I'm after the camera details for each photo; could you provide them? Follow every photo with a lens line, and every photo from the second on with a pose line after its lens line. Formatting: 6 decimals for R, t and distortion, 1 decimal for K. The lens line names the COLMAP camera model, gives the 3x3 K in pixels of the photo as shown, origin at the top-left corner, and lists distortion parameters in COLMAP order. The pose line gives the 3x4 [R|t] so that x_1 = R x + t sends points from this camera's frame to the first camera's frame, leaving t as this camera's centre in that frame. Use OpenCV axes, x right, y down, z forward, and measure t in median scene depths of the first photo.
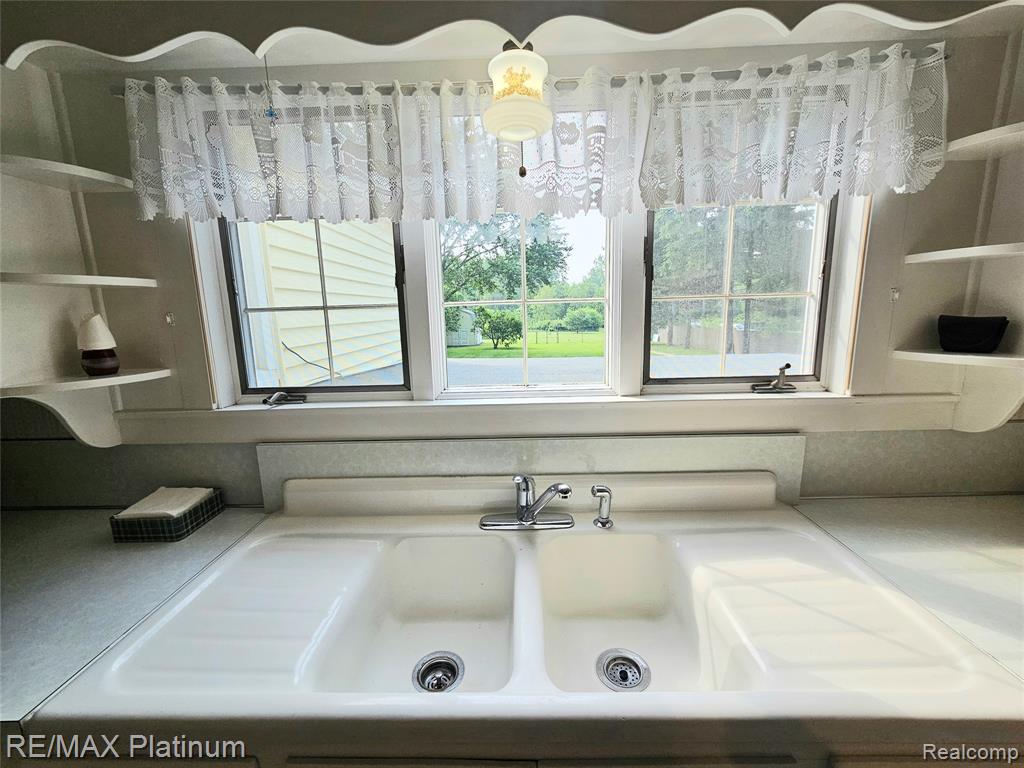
lens RADIAL K [[422.5, 0, 510.1], [0, 422.5, 383.8], [0, 0, 1]] dist [0.001173, 0.000090]
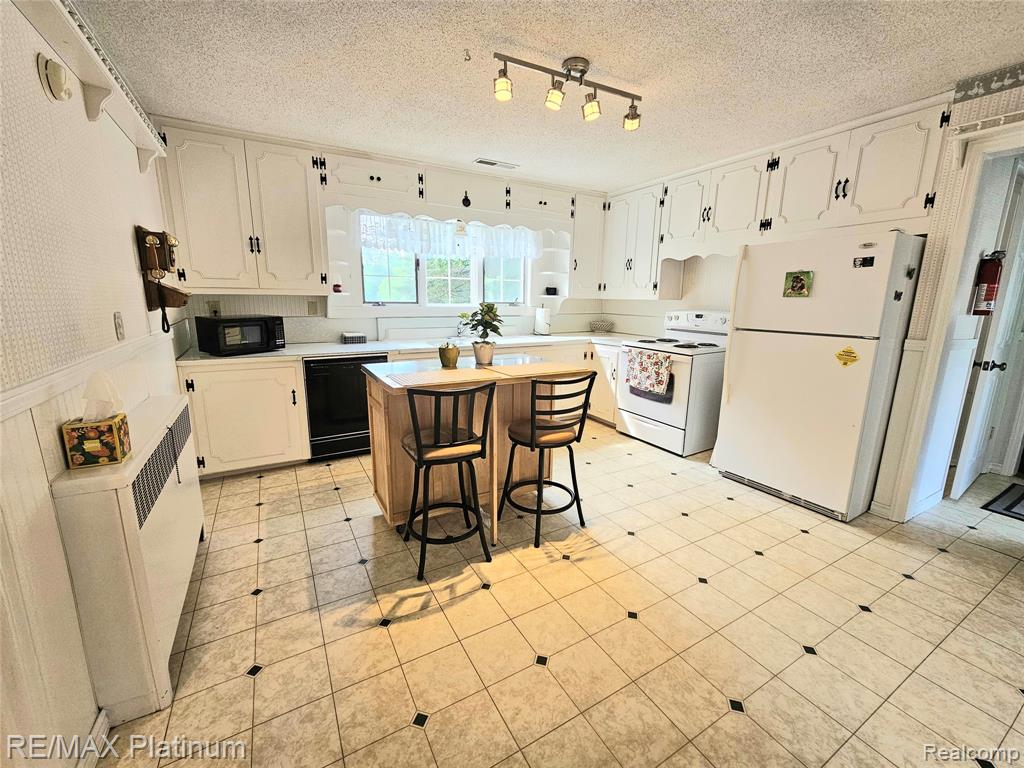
lens RADIAL K [[422.5, 0, 510.1], [0, 422.5, 383.8], [0, 0, 1]] dist [0.001173, 0.000090]
pose [[0.856345, -0.064889, 0.512311, -1.467249], [0.057448, 0.997887, 0.030365, 0.625157], [-0.513199, 0.003428, 0.858263, -2.340948]]
